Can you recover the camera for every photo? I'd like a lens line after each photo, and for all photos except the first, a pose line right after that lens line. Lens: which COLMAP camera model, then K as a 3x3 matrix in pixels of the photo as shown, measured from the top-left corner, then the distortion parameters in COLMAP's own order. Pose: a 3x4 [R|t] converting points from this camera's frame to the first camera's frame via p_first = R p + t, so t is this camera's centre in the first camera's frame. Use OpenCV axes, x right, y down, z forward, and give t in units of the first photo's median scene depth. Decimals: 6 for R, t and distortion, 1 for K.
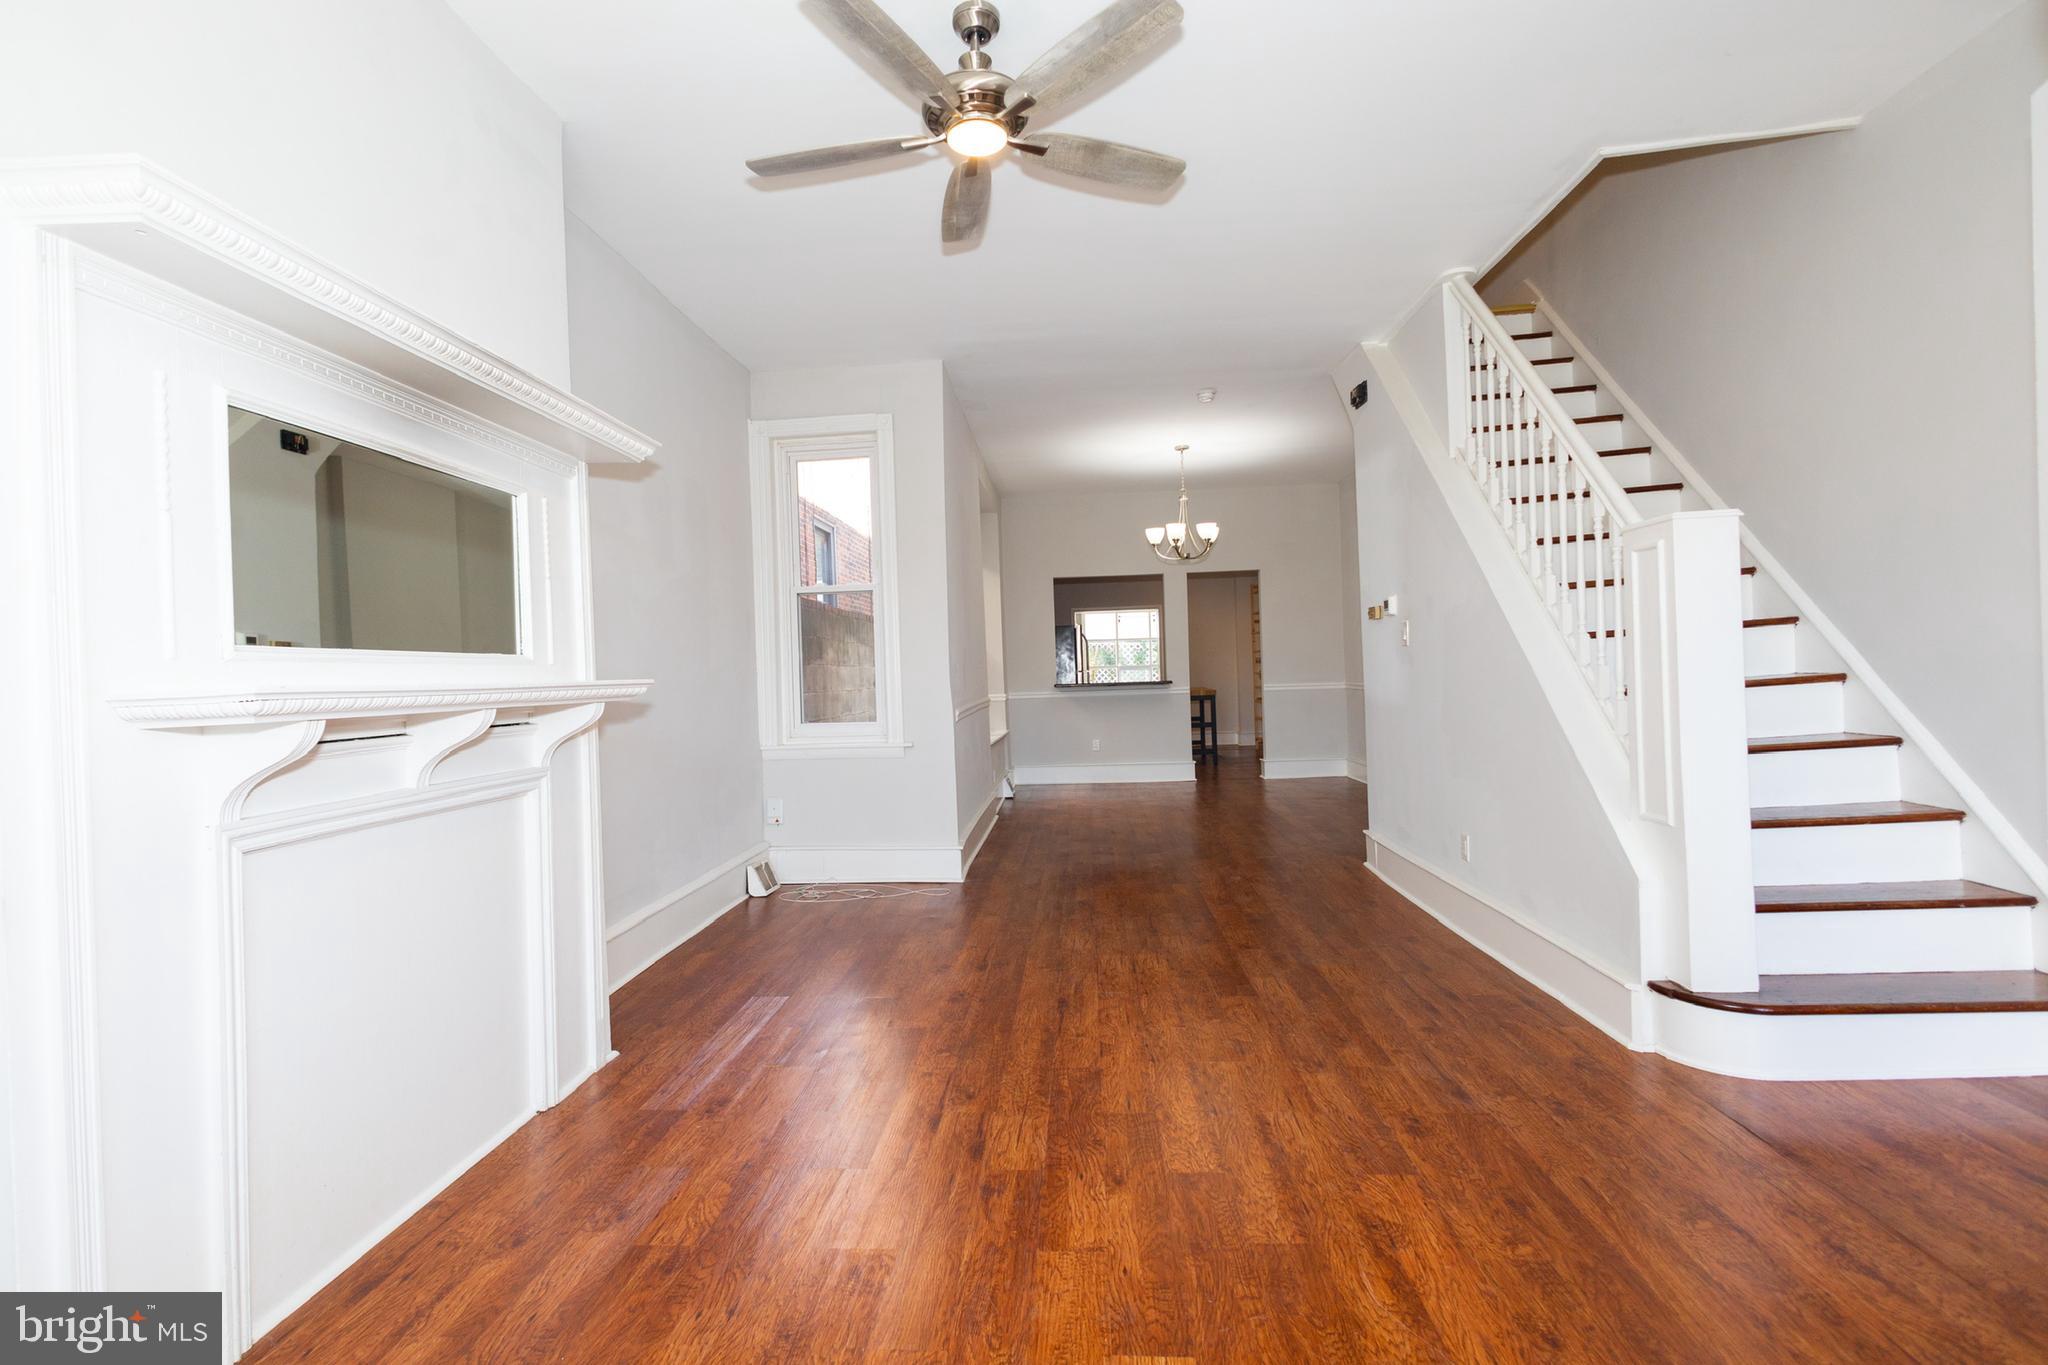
lens RADIAL K [[941.6, 0, 1012.1], [0, 941.6, 683.0], [0, 0, 1]] dist [0.012776, -0.002396]
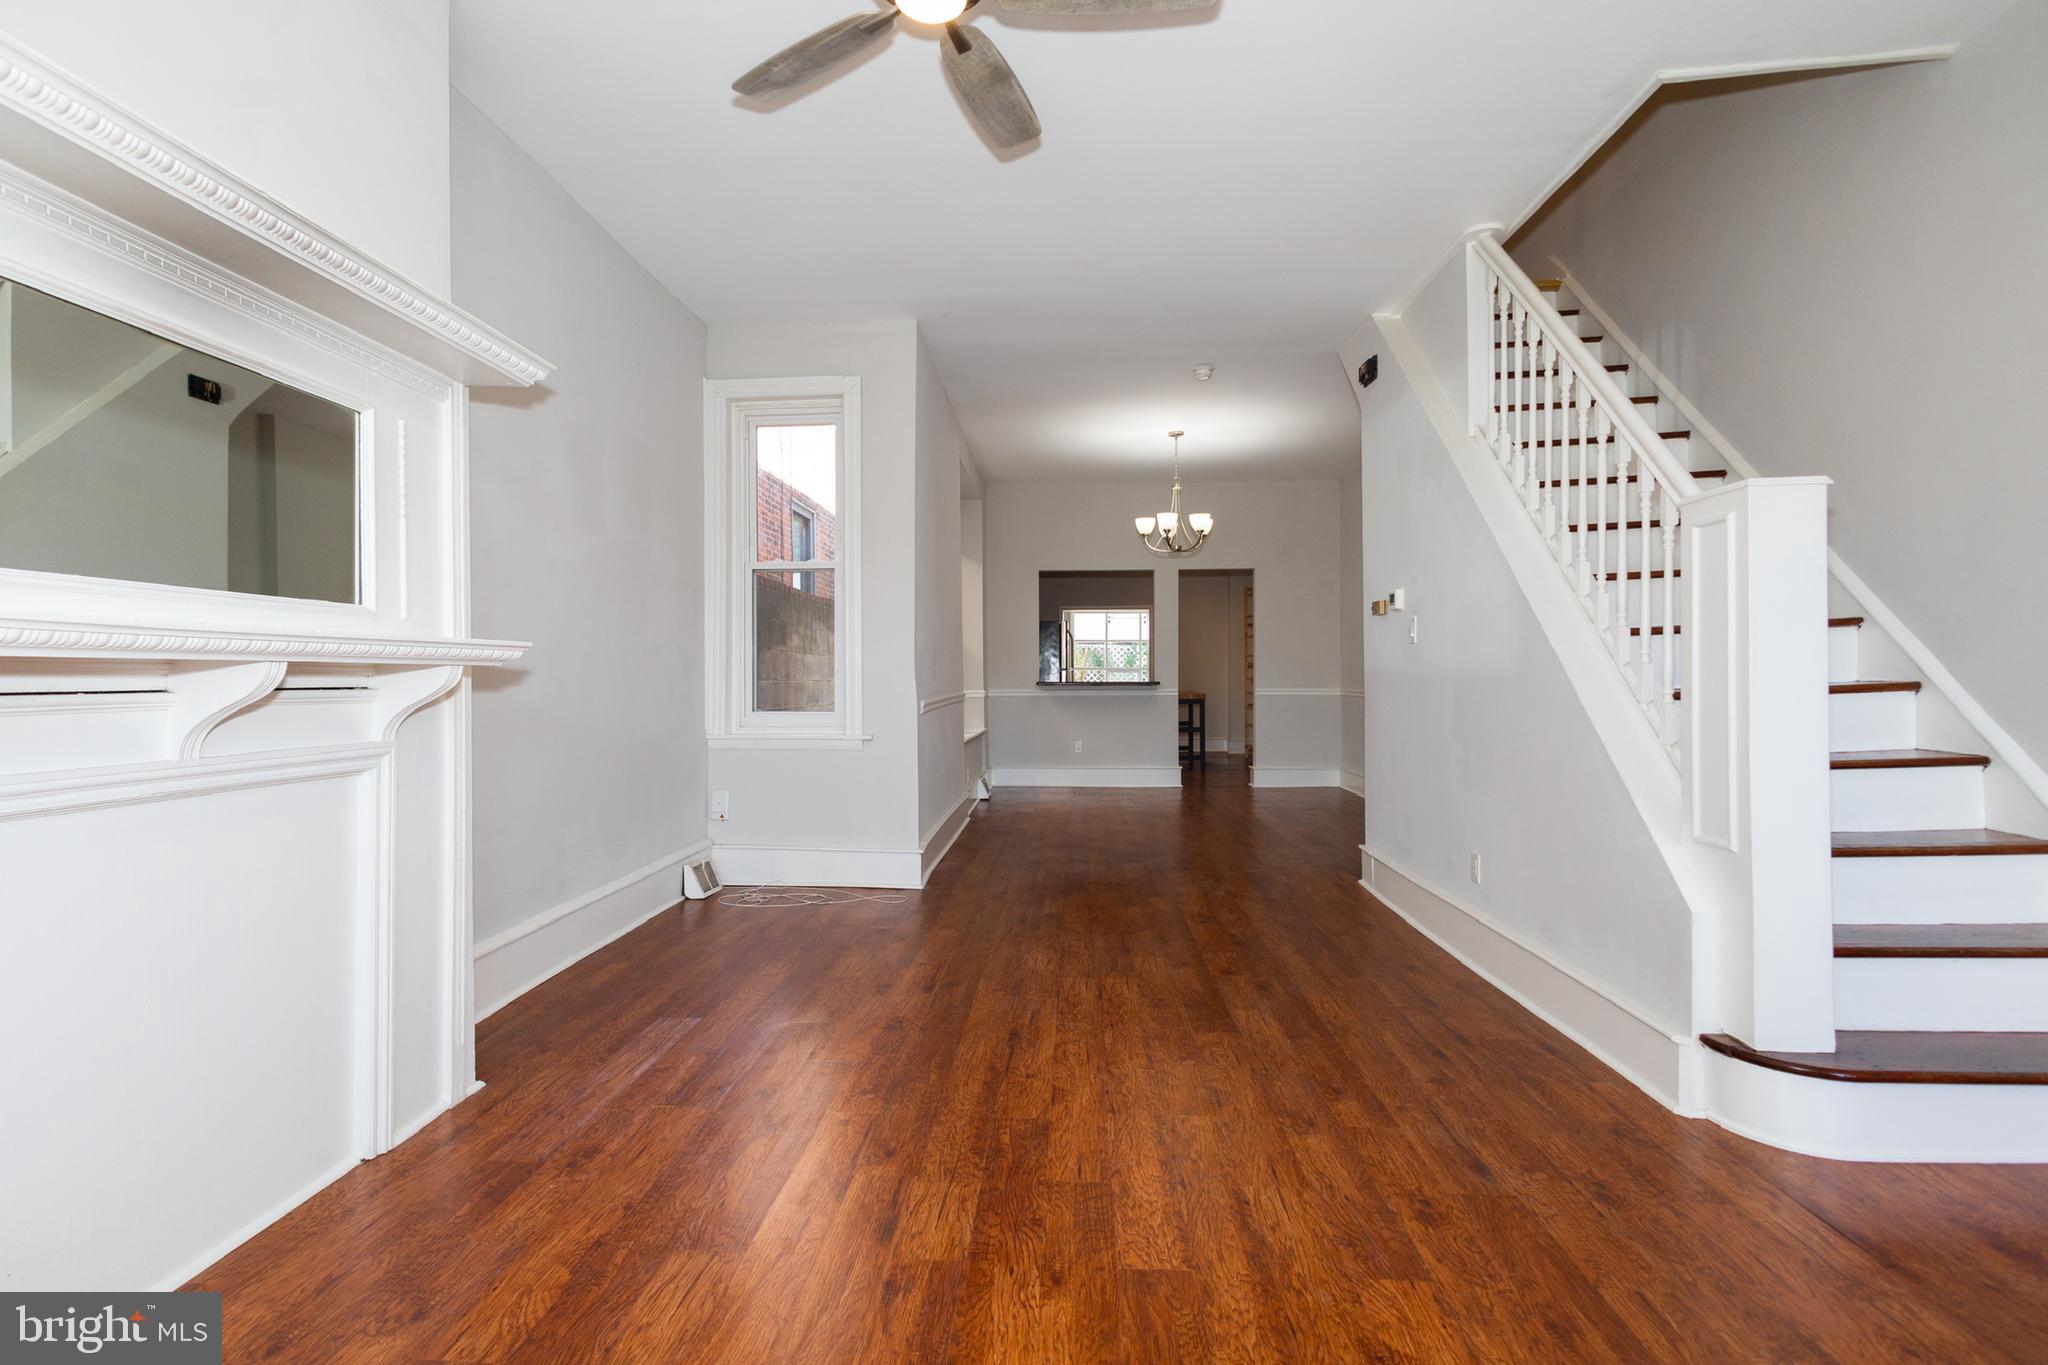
lens RADIAL K [[941.6, 0, 1011.6], [0, 941.6, 682.5], [0, 0, 1]] dist [0.012776, -0.002396]
pose [[0.999521, 0.029932, 0.007864, 0.038706], [-0.029898, 0.999543, -0.004375, 0.021602], [-0.007991, 0.004138, 0.999960, 0.147627]]
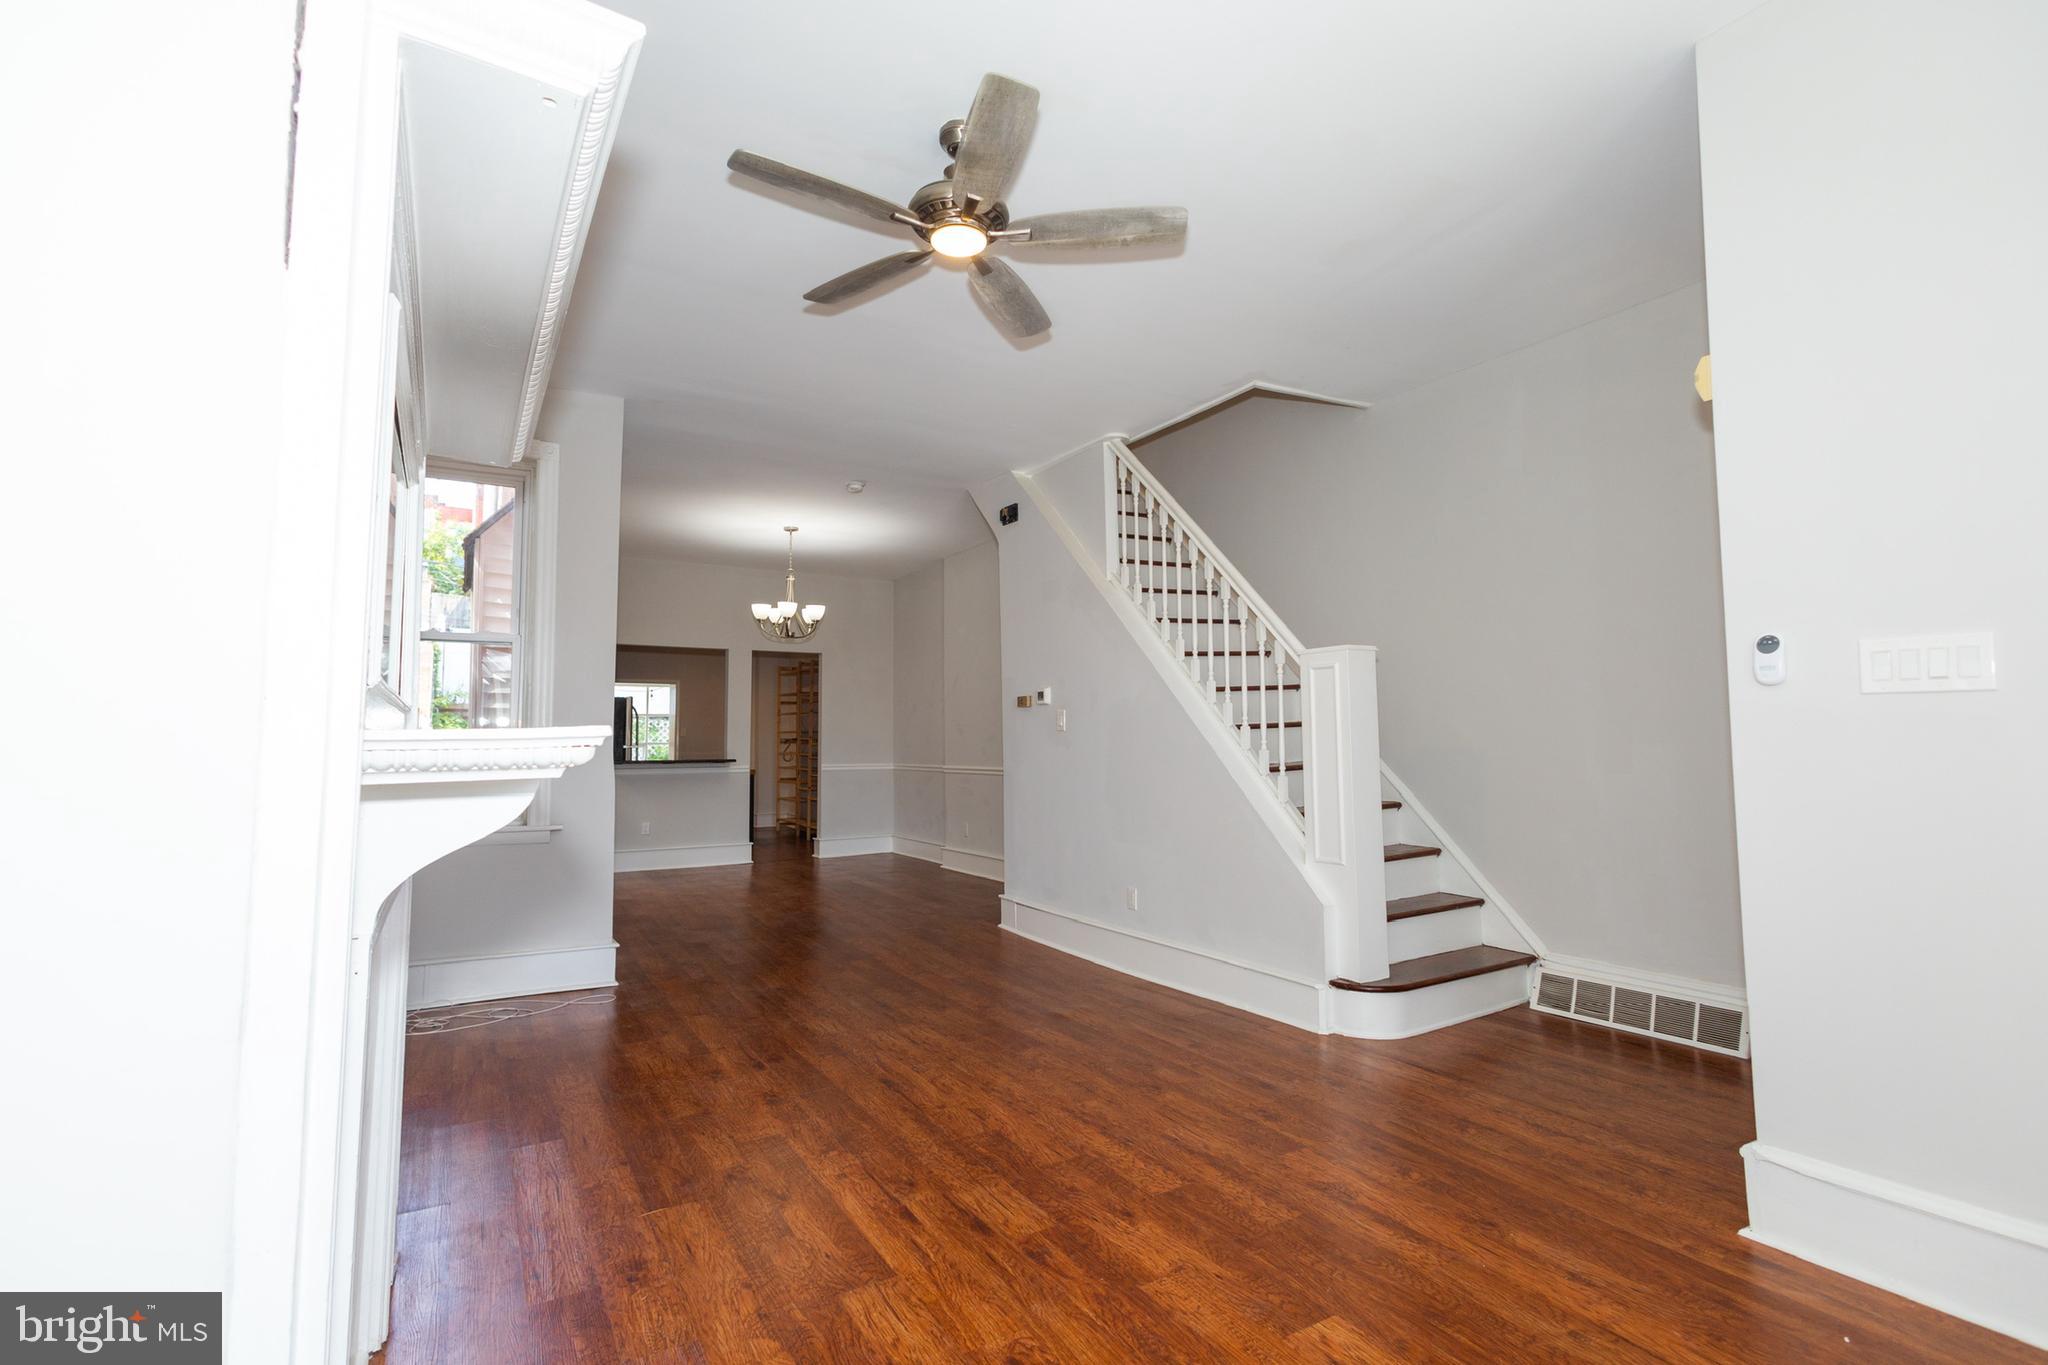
lens RADIAL K [[941.6, 0, 1016.5], [0, 941.6, 680.4], [0, 0, 1]] dist [0.012776, -0.002396]
pose [[0.821219, 0.064014, 0.567011, -0.473000], [-0.012296, 0.995442, -0.094573, 0.015757], [-0.570481, 0.070693, 0.818263, 0.102653]]
